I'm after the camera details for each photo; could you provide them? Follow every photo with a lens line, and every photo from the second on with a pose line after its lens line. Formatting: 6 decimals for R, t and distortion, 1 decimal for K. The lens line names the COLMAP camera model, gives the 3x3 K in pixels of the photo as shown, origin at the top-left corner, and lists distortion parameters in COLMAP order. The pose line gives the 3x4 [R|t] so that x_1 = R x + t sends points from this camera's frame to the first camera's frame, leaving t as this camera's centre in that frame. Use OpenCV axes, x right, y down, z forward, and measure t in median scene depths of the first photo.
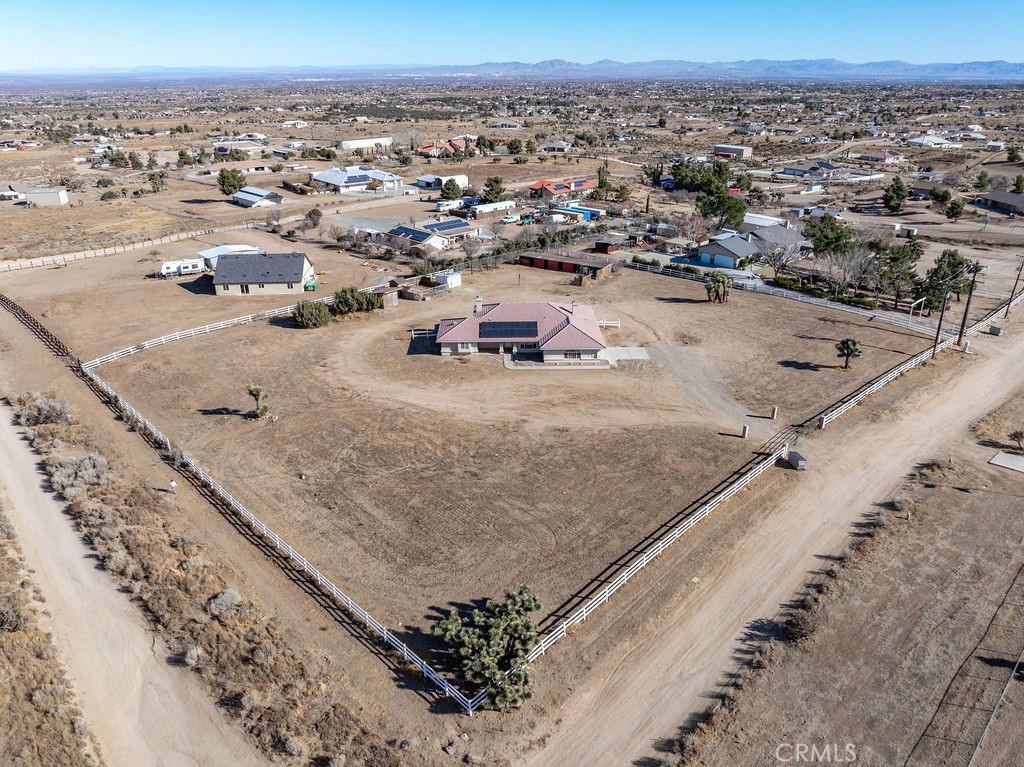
lens RADIAL K [[719.7, 0, 516.7], [0, 719.7, 383.4], [0, 0, 1]] dist [-0.040139, 0.008360]
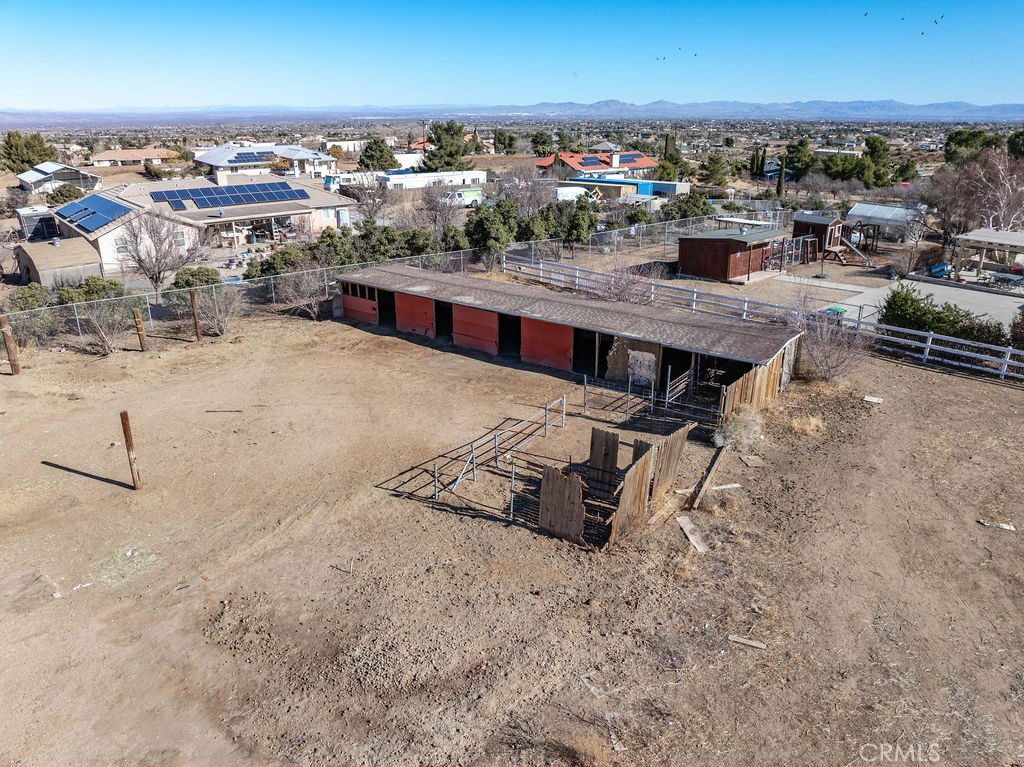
lens RADIAL K [[719.7, 0, 516.7], [0, 719.7, 383.4], [0, 0, 1]] dist [-0.040139, 0.008360]
pose [[0.997399, 0.026493, -0.067027, 0.115369], [-0.029774, 0.998382, -0.048447, -0.215811], [0.065635, 0.050317, 0.996574, 1.233927]]
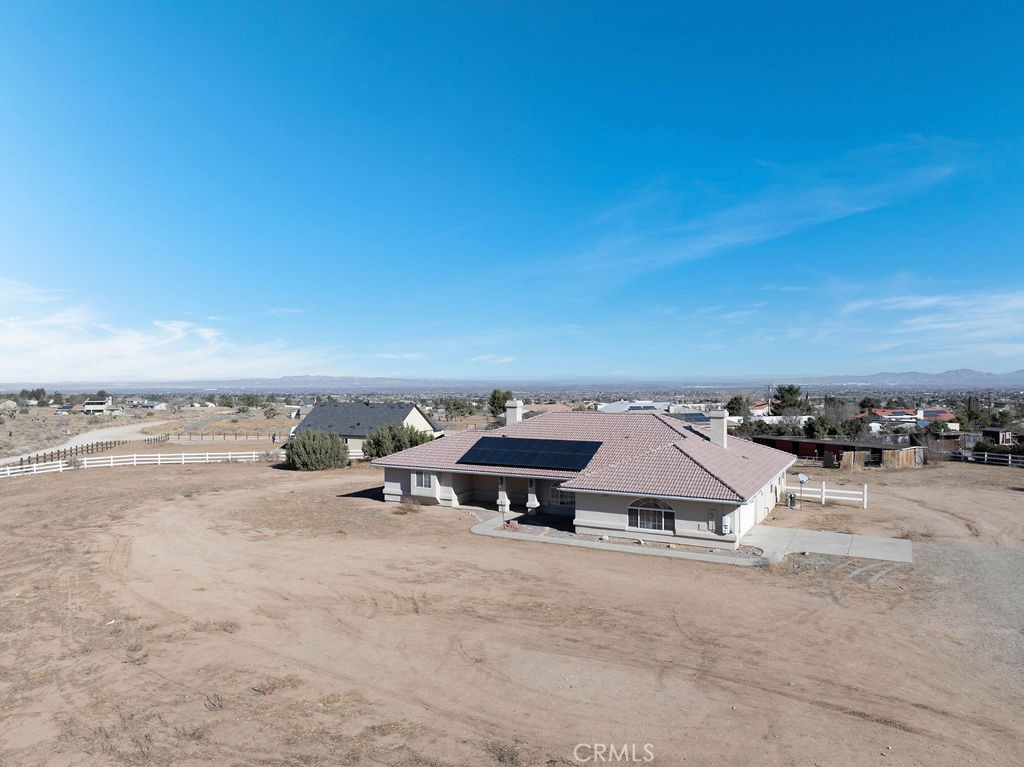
lens RADIAL K [[719.7, 0, 516.7], [0, 719.7, 383.4], [0, 0, 1]] dist [-0.040139, 0.008360]
pose [[0.871913, 0.001524, -0.489659, 0.190432], [-0.196443, 0.917083, -0.346942, 0.033640], [0.448529, 0.398693, 0.799916, 0.675568]]
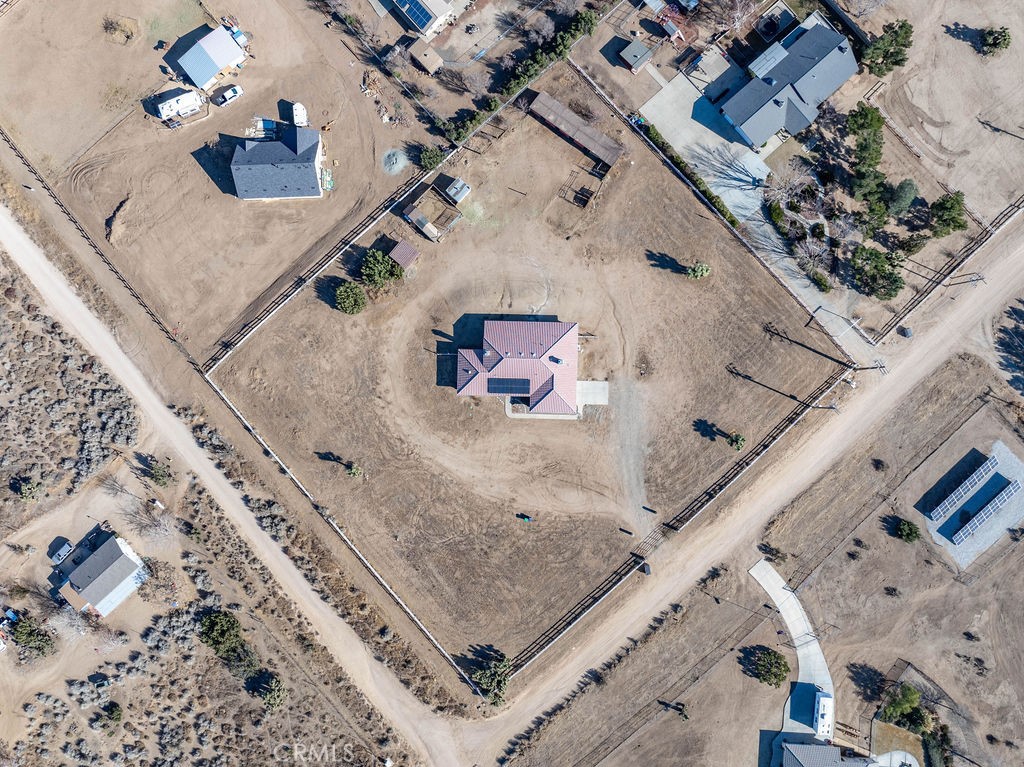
lens RADIAL K [[719.7, 0, 516.7], [0, 719.7, 383.4], [0, 0, 1]] dist [-0.040139, 0.008360]
pose [[0.998861, 0.046217, -0.011833, 0.020493], [-0.008927, 0.424707, 0.905287, -1.369793], [0.046865, -0.904150, 0.424636, 0.434727]]
